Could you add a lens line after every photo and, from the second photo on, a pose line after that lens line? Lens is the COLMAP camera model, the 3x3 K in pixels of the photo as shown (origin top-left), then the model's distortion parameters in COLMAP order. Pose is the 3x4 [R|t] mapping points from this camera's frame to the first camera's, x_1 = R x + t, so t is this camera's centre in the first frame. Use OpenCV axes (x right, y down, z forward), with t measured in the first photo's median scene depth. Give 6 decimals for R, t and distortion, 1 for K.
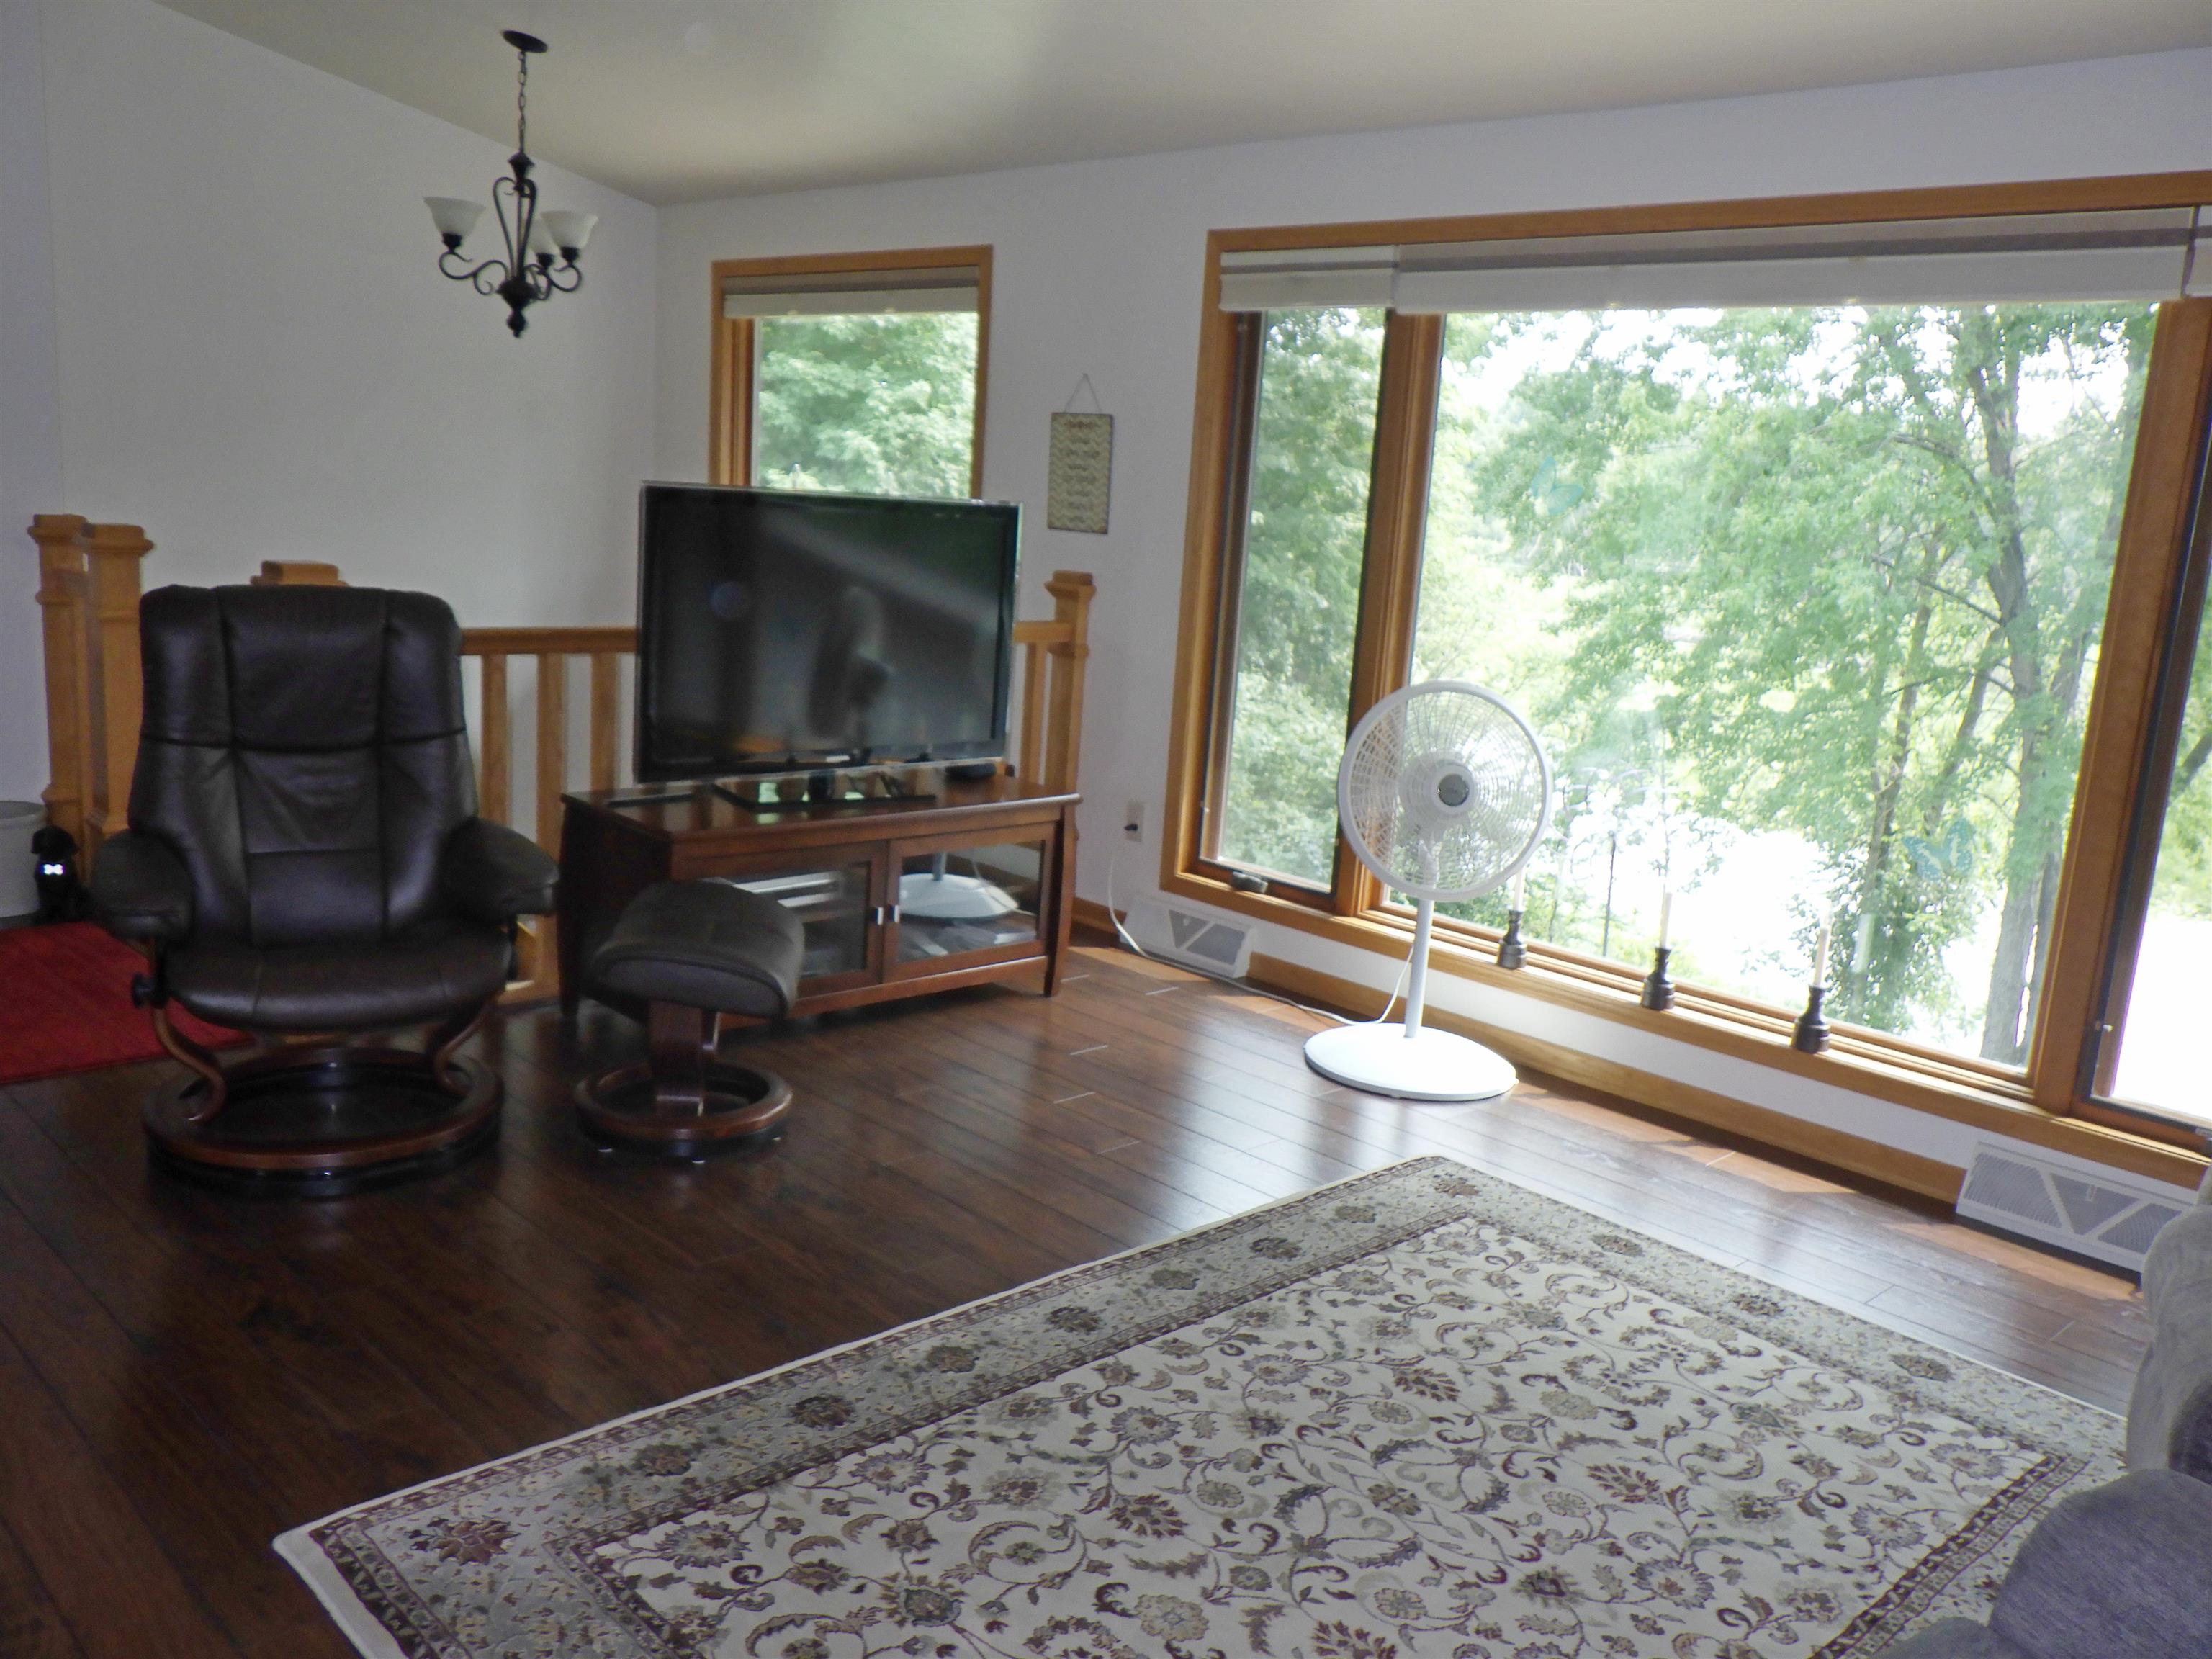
lens RADIAL K [[1872.7, 0, 1095.4], [0, 1872.7, 835.8], [0, 0, 1]] dist [0.012771, 0.027510]
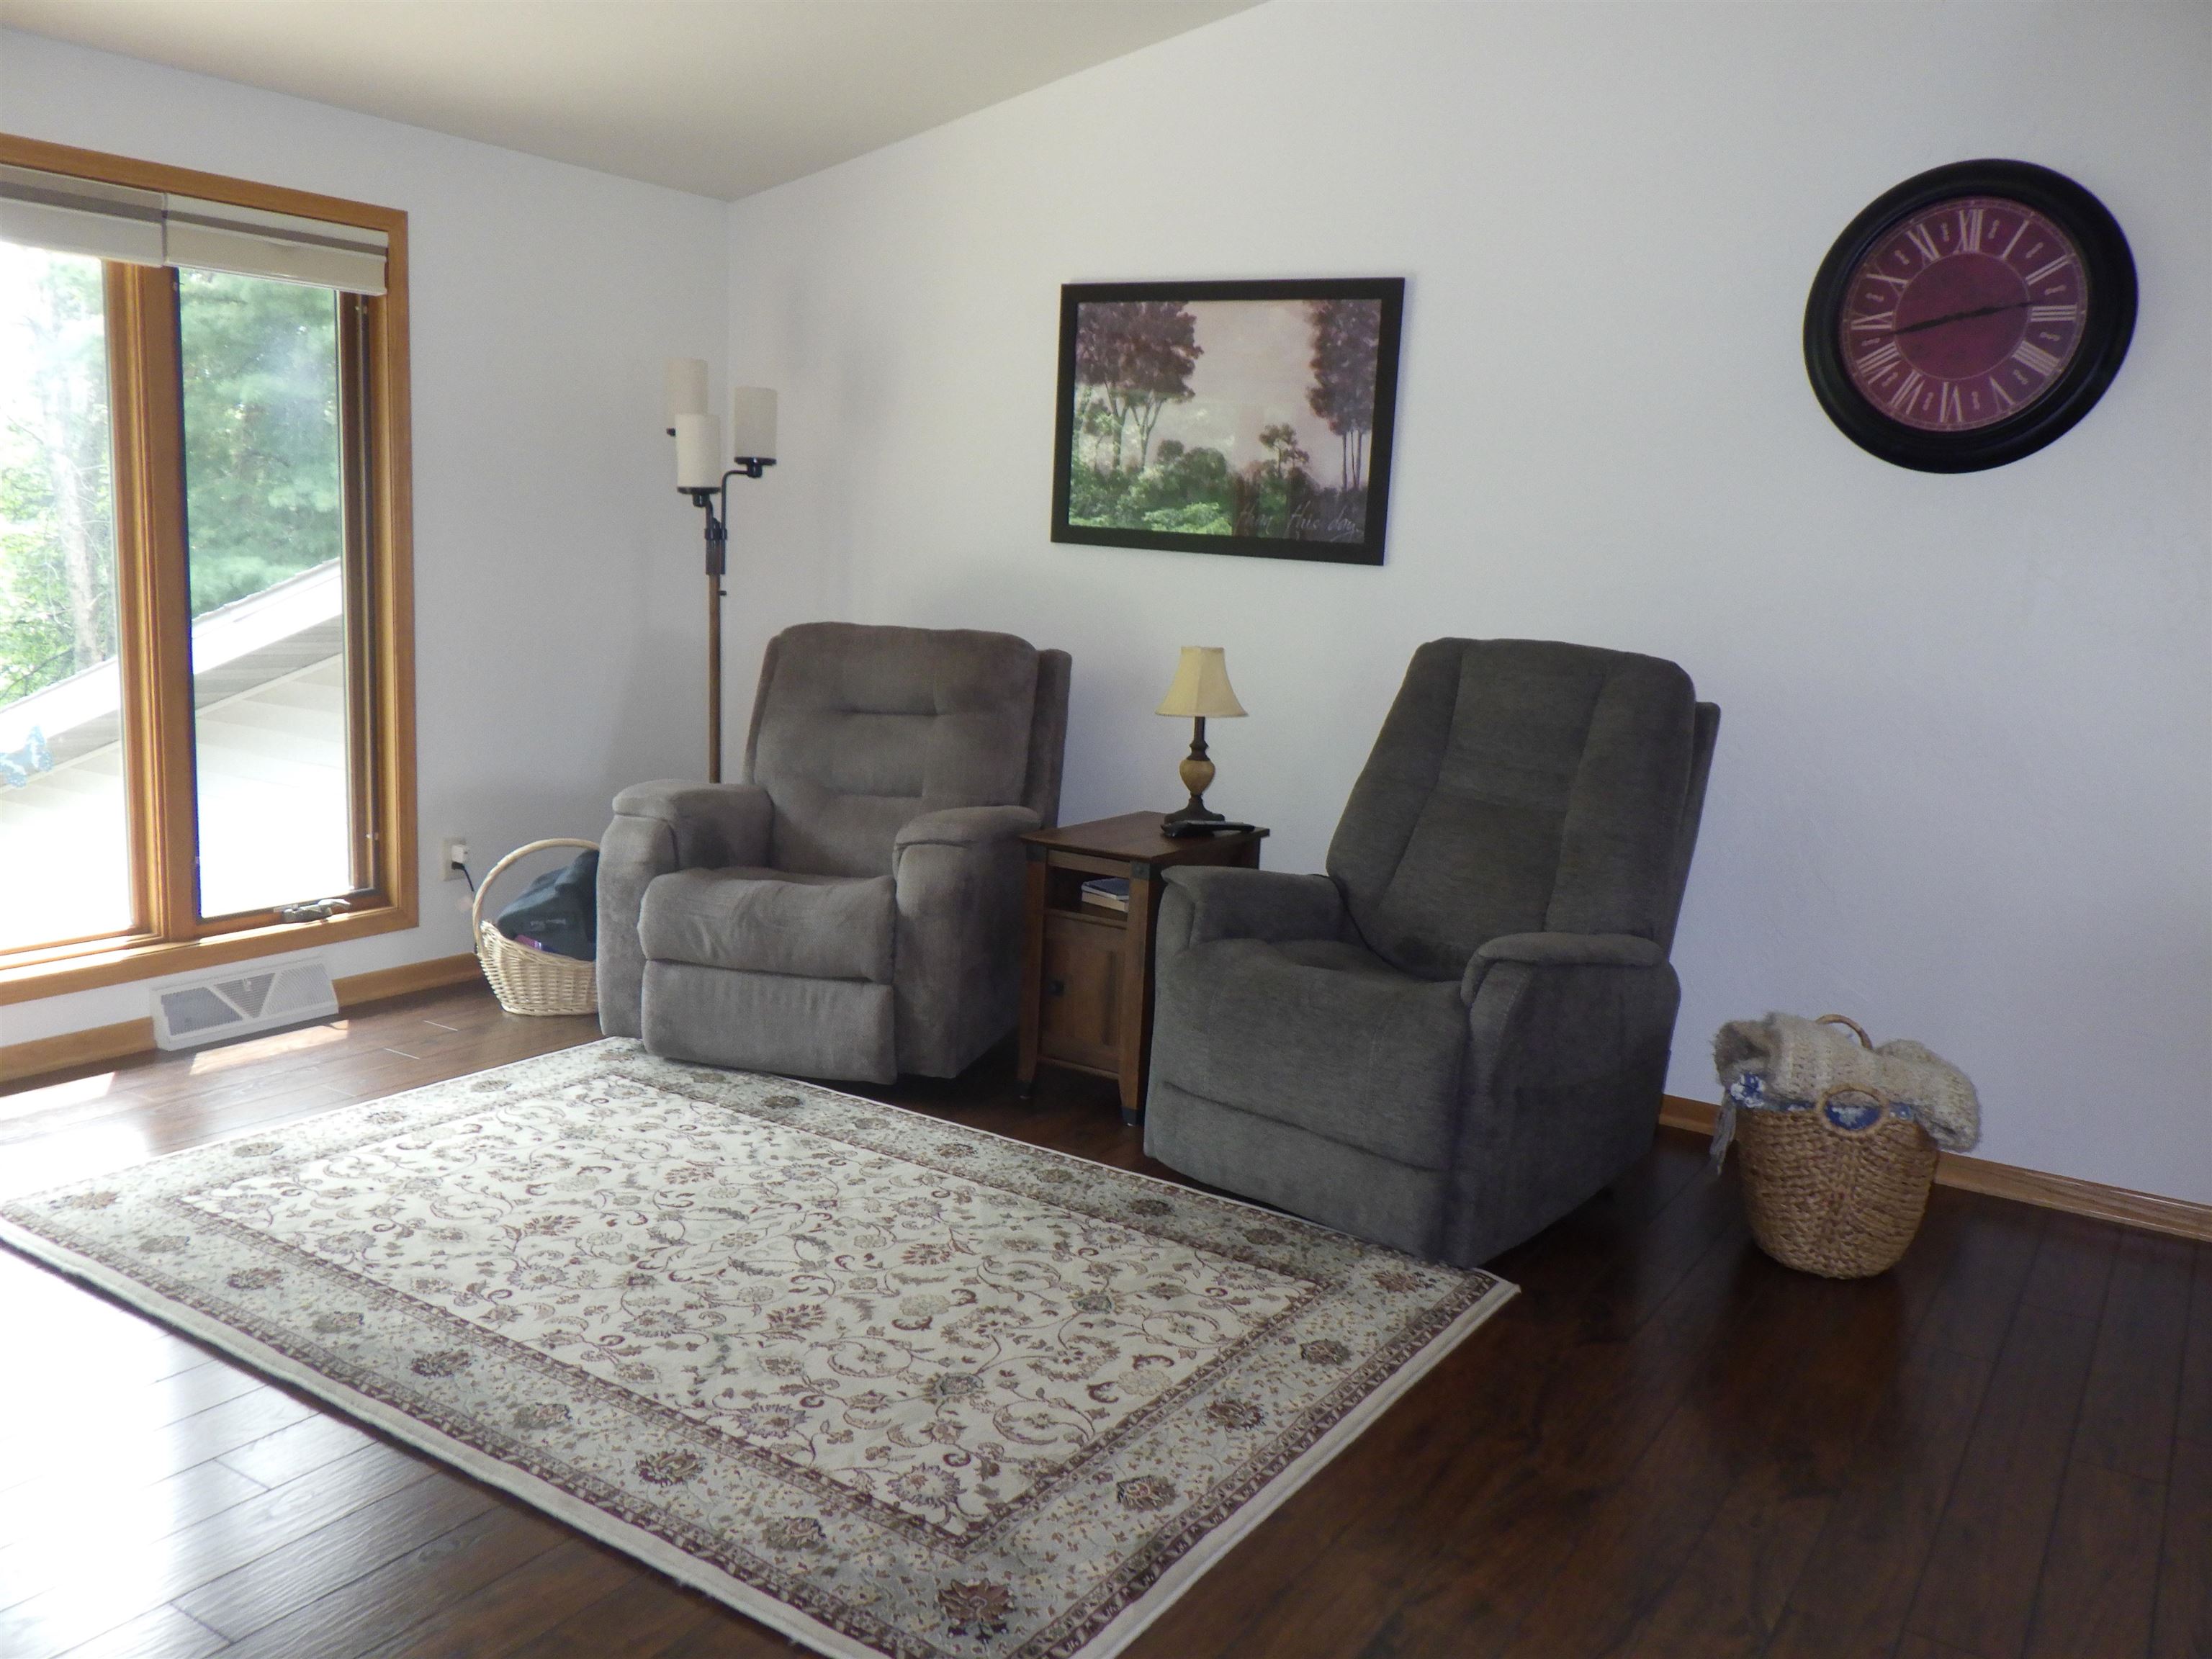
lens RADIAL K [[1872.7, 0, 1094.9], [0, 1872.7, 828.1], [0, 0, 1]] dist [0.012771, 0.027510]
pose [[-0.248250, -0.232787, 0.940310, -0.975023], [0.124211, 0.955034, 0.269224, -0.225512], [-0.960700, 0.183631, -0.208172, 0.884130]]
